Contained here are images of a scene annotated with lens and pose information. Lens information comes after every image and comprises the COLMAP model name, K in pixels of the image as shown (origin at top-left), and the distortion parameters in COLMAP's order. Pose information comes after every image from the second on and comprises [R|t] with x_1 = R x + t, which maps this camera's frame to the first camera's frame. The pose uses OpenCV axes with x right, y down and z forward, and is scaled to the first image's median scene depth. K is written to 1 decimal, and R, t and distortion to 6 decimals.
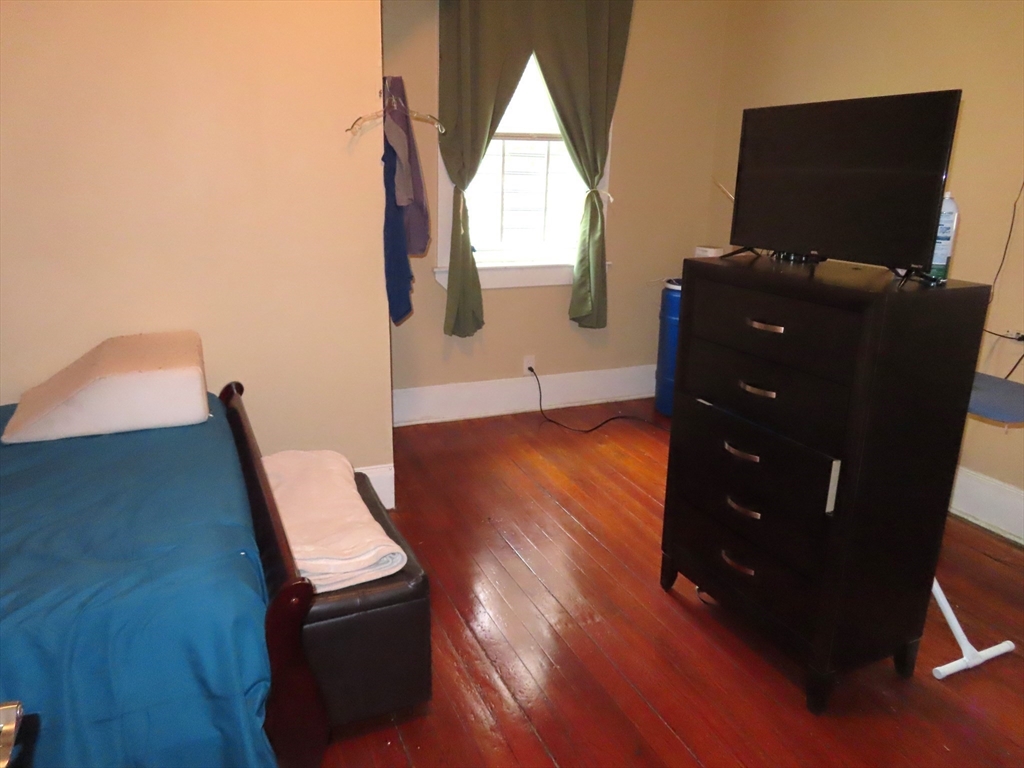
lens RADIAL K [[734.3, 0, 511.5], [0, 734.3, 383.2], [0, 0, 1]] dist [-0.014439, 0.004107]
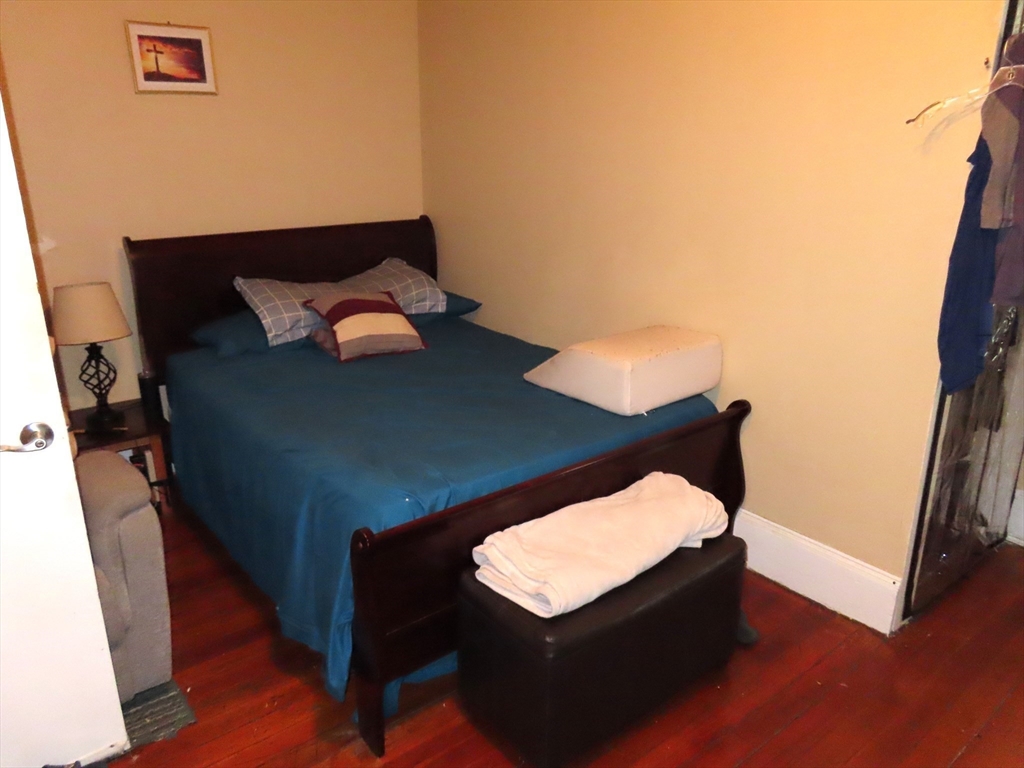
lens RADIAL K [[734.3, 0, 511.2], [0, 734.3, 383.6], [0, 0, 1]] dist [-0.014439, 0.004107]
pose [[0.231712, 0.269680, -0.934656, 0.541544], [-0.264680, 0.942035, 0.206192, -0.173963], [0.936085, 0.199607, 0.289659, 0.568194]]
